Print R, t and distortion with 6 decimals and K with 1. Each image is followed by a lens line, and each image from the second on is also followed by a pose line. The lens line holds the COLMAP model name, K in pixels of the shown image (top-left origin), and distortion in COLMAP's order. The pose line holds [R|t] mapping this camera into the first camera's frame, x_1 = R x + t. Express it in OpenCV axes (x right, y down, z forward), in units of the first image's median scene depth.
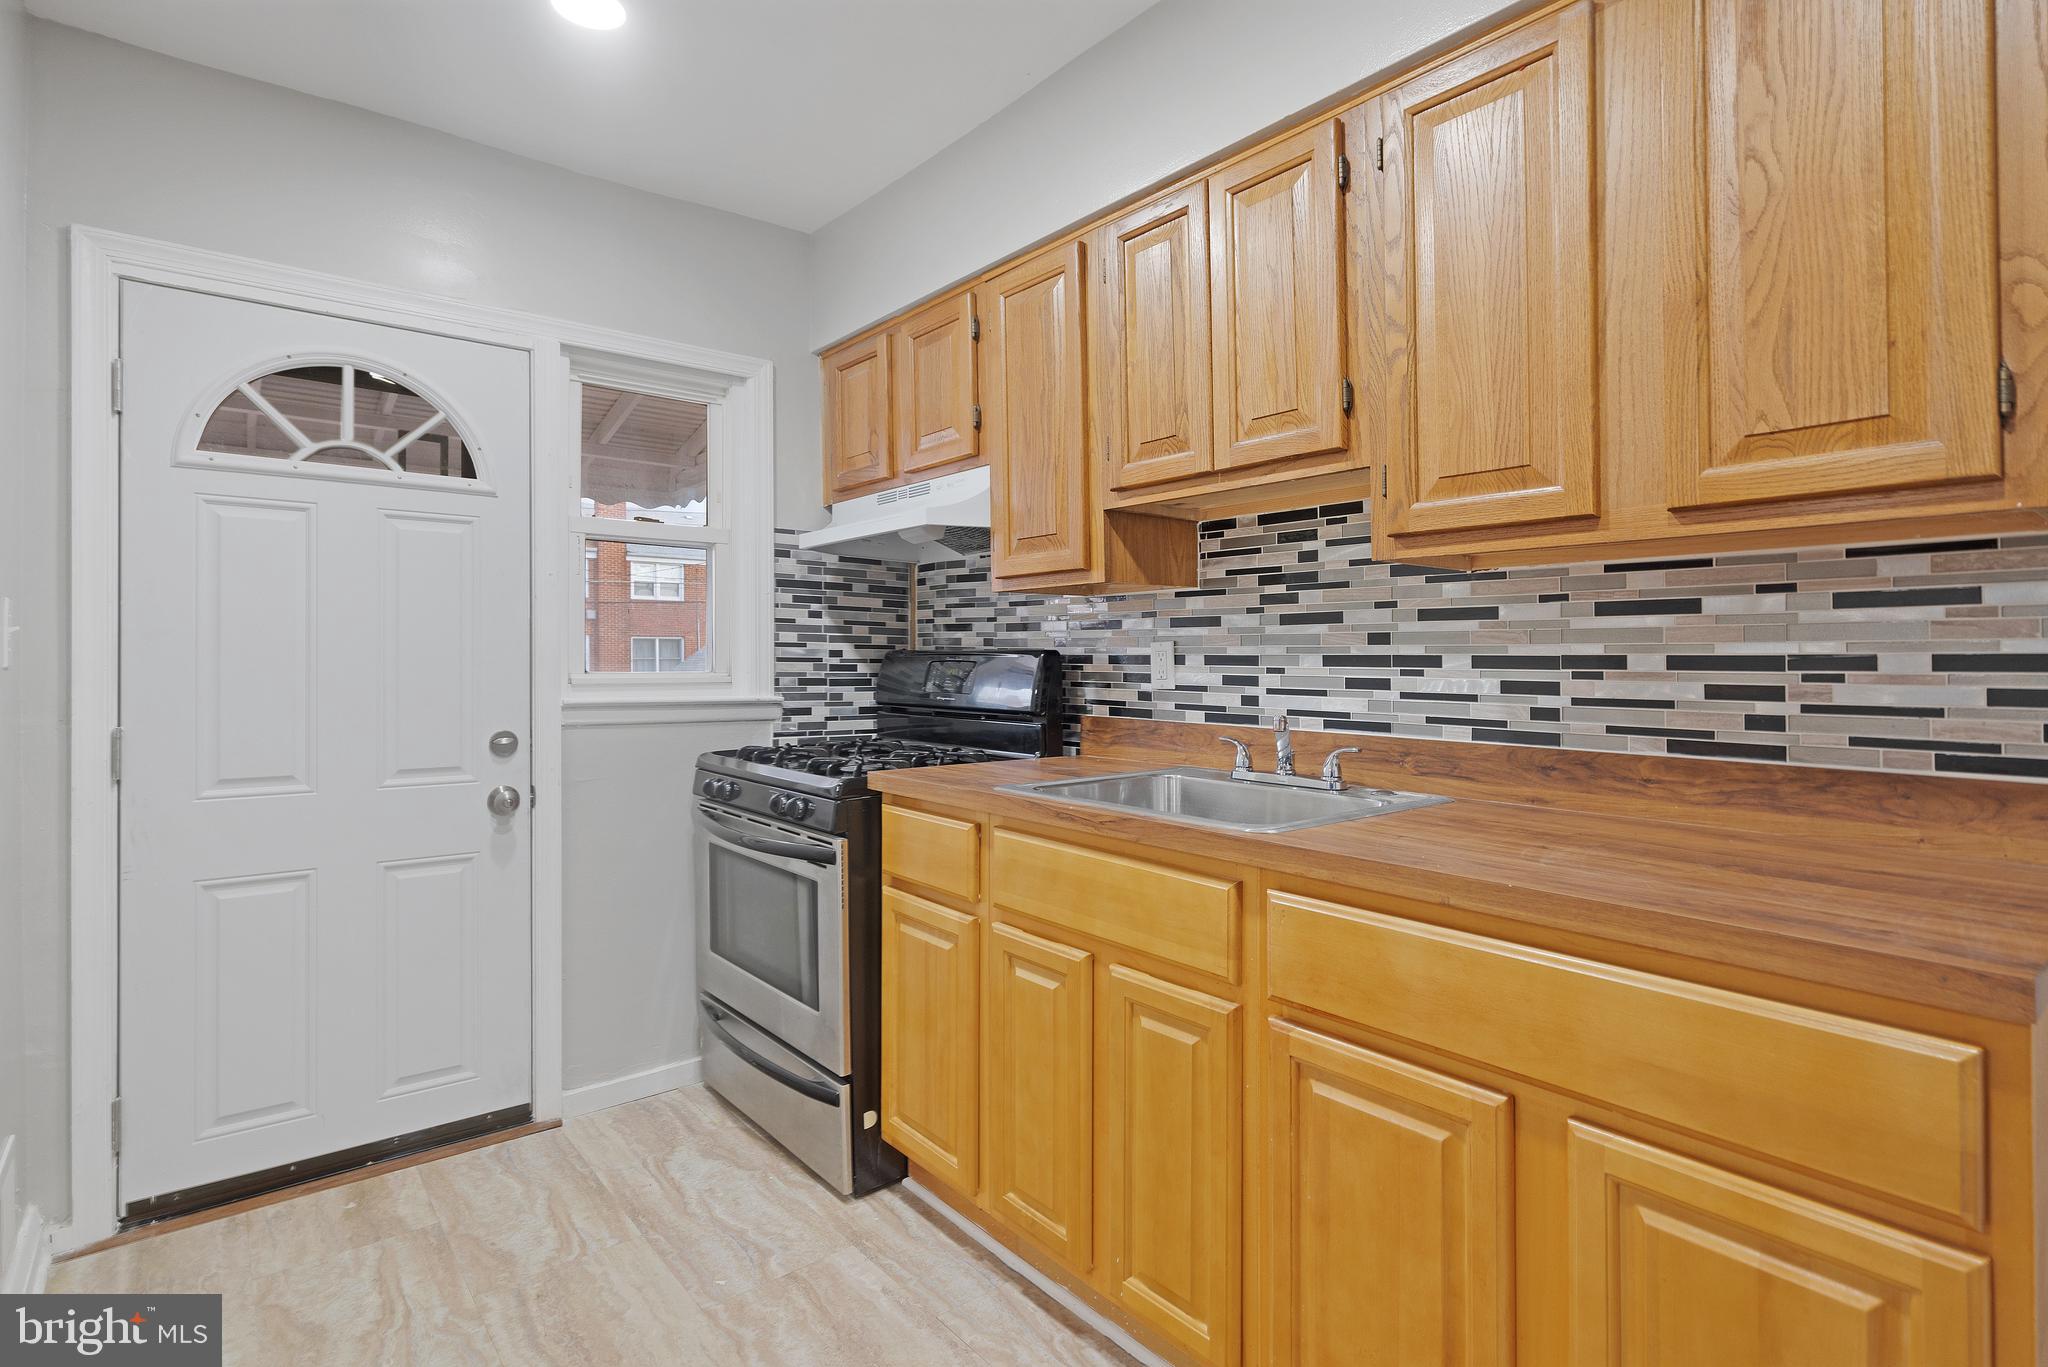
lens RADIAL K [[1016.5, 0, 1001.6], [0, 1016.5, 661.5], [0, 0, 1]] dist [0.008506, 0.000918]
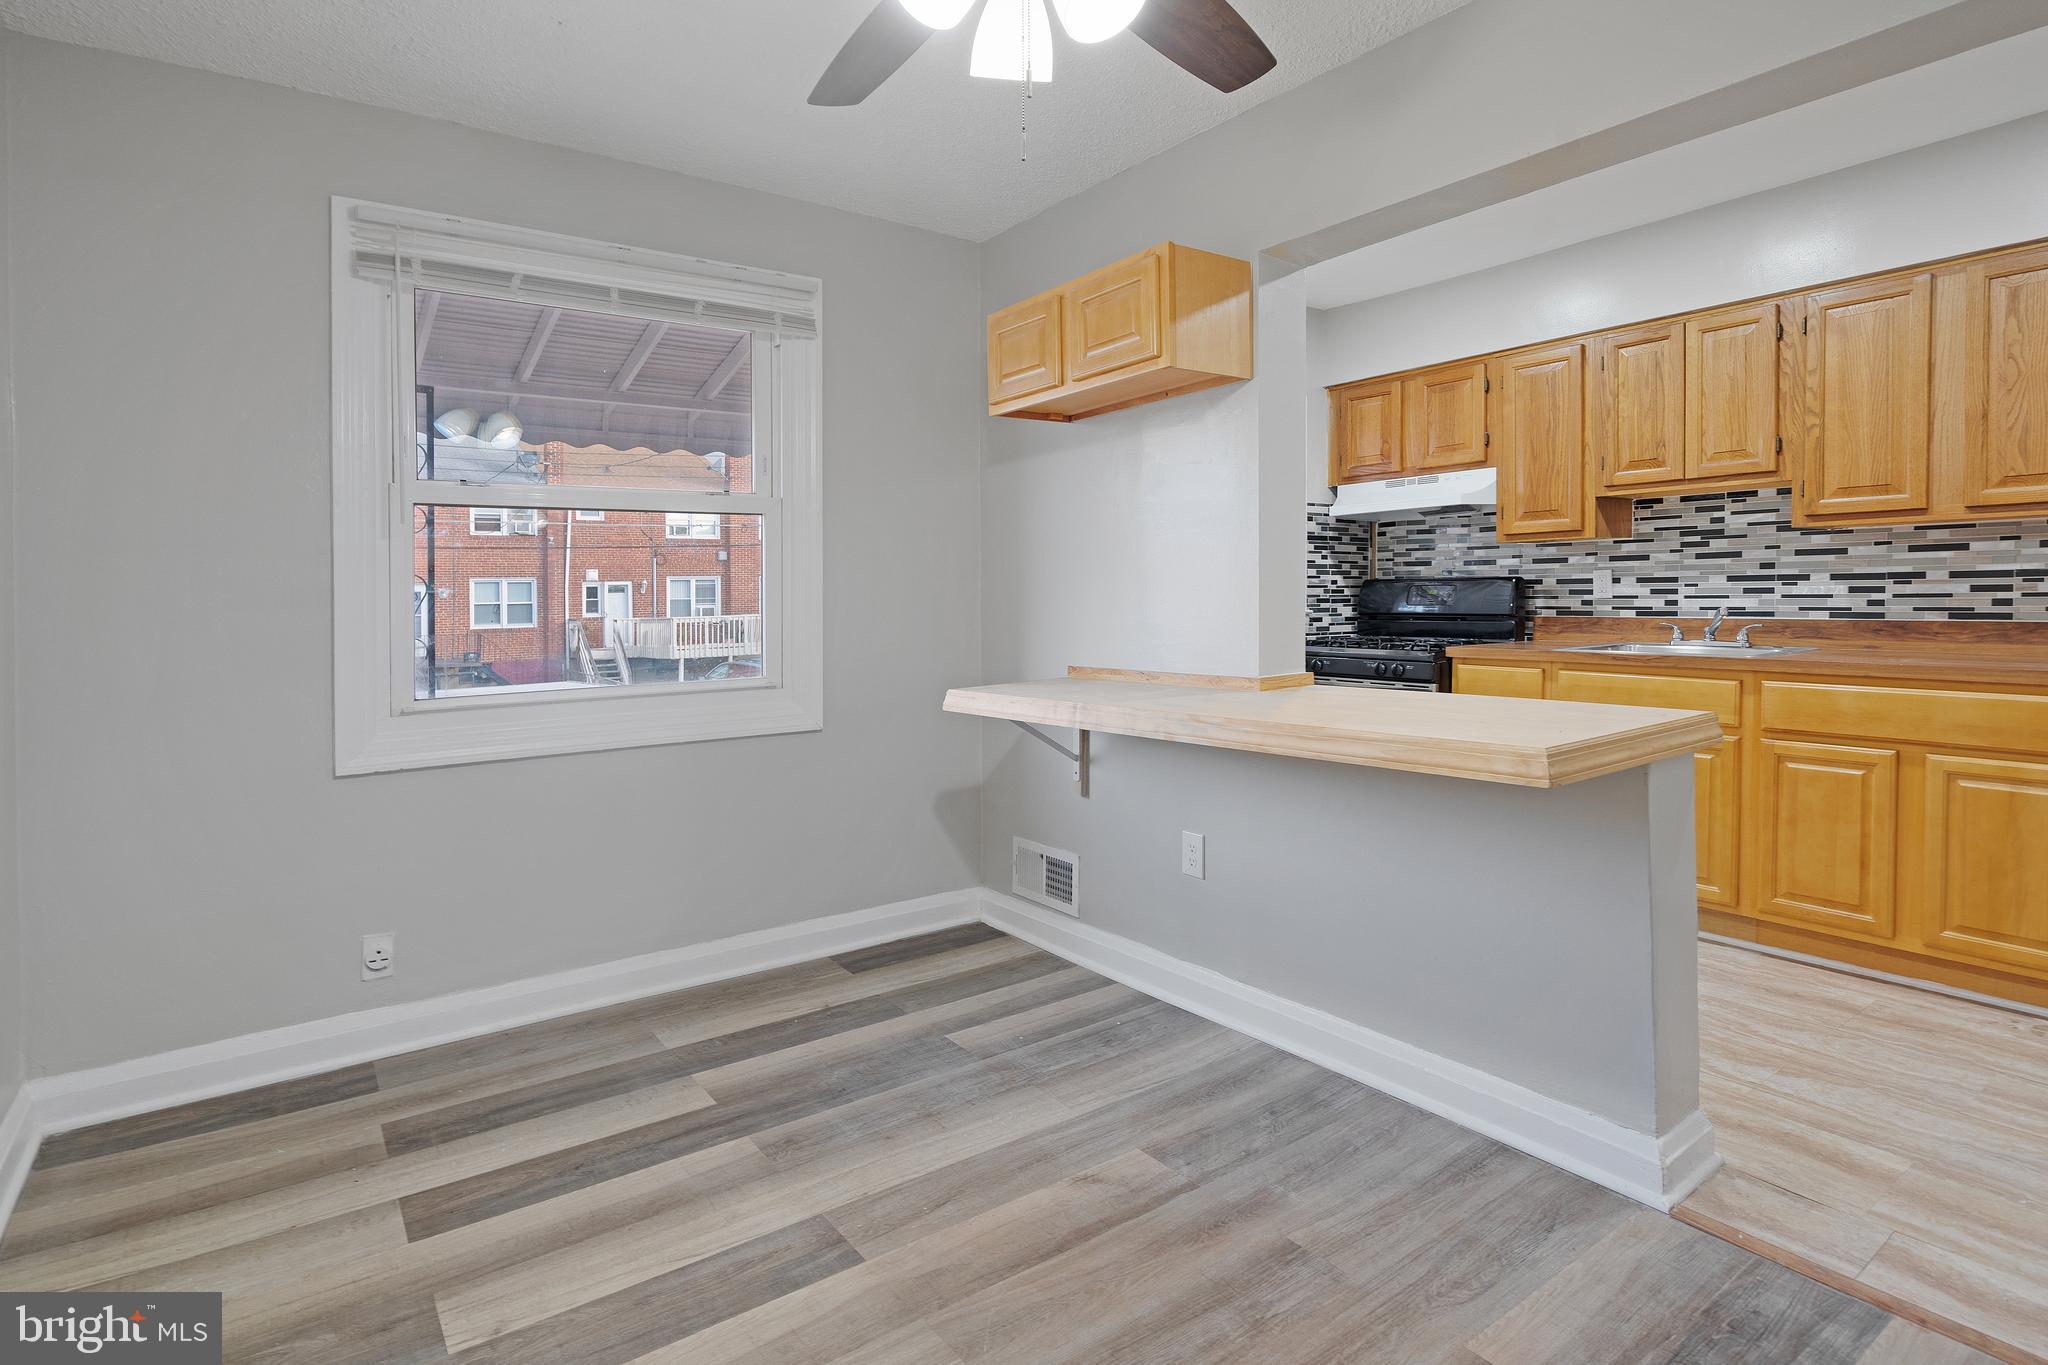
lens RADIAL K [[1066.7, 0, 993.0], [0, 1066.7, 650.3], [0, 0, 1]] dist [0.013378, -0.000741]
pose [[0.997840, -0.016086, -0.063695, -0.831157], [0.019349, 0.998514, 0.050942, 0.003756], [0.062781, -0.052064, 0.996668, -0.945283]]
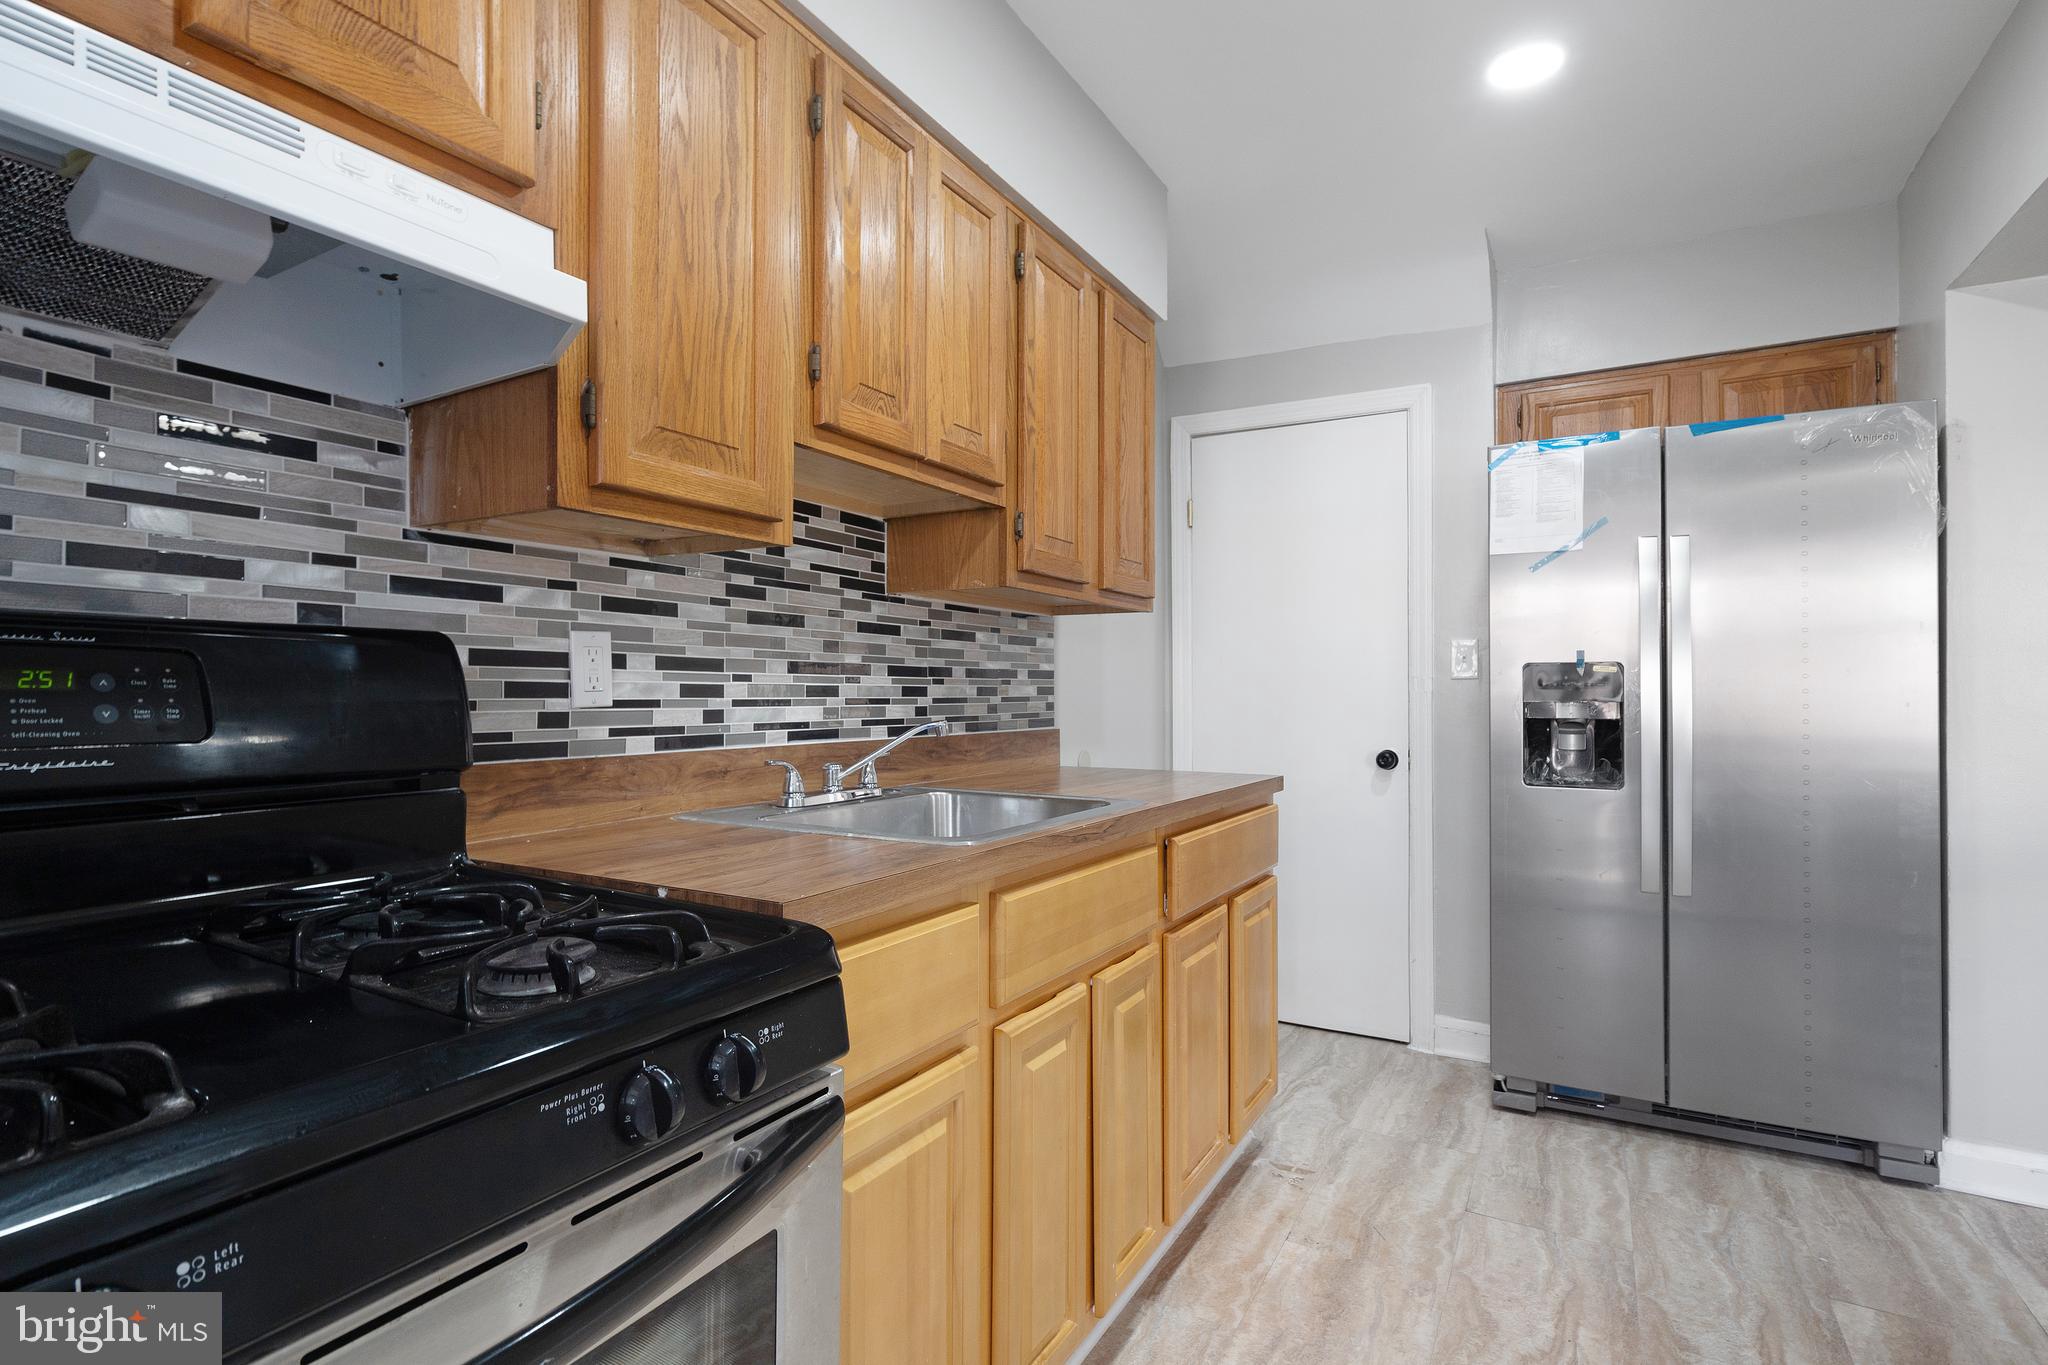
lens RADIAL K [[1017.1, 0, 1025.5], [0, 1017.1, 687.4], [0, 0, 1]] dist [0.000392, 0.000843]
pose [[-0.380123, 0.001387, 0.924935, -0.591695], [0.001603, 0.999998, -0.000841, 0.017955], [-0.924935, 0.001163, -0.380124, 1.114453]]
